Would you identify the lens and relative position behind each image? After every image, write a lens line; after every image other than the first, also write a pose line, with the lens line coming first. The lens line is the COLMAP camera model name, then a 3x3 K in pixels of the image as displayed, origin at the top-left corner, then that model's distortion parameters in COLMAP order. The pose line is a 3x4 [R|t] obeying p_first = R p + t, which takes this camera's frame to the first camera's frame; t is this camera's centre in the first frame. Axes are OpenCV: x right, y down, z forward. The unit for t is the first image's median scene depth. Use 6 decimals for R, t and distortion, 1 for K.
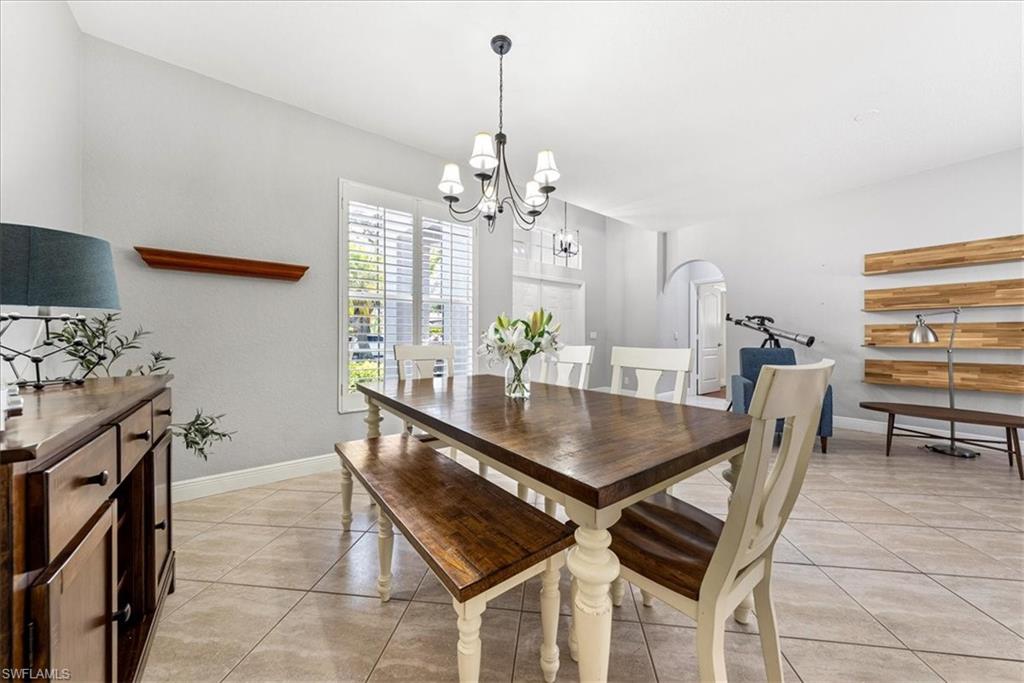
lens RADIAL K [[352.4, 0, 508.8], [0, 352.4, 339.5], [0, 0, 1]] dist [-0.000702, -0.000058]
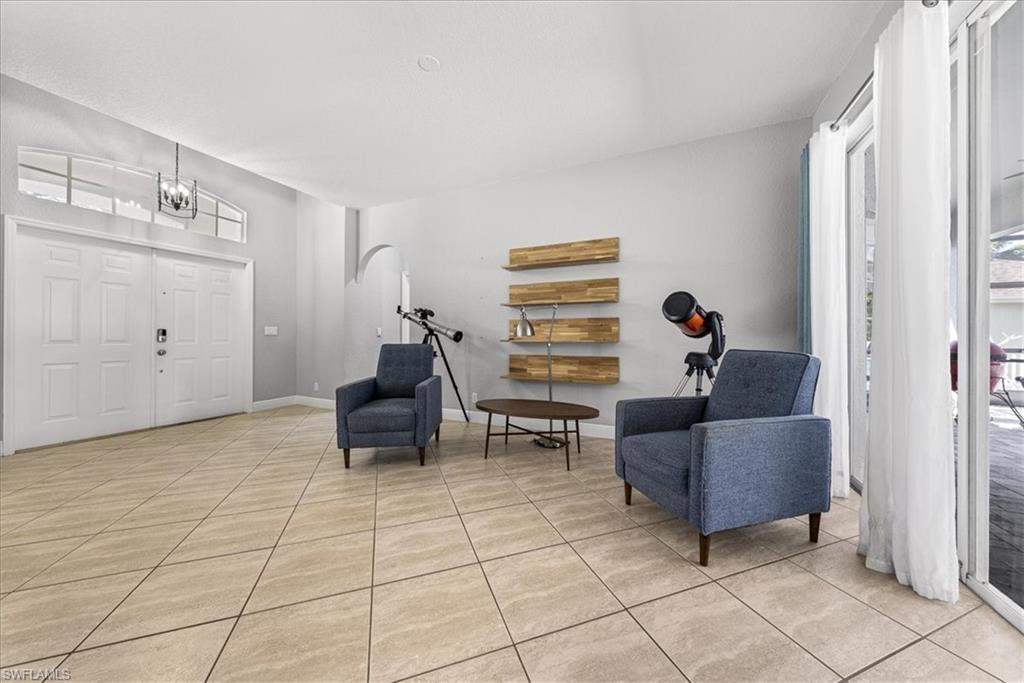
lens RADIAL K [[352.4, 0, 508.8], [0, 352.4, 339.5], [0, 0, 1]] dist [-0.000702, -0.000058]
pose [[0.893438, -0.005152, 0.449157, 0.586572], [0.004270, 0.999986, 0.002977, 0.011431], [-0.449167, -0.000742, 0.893448, 0.116424]]
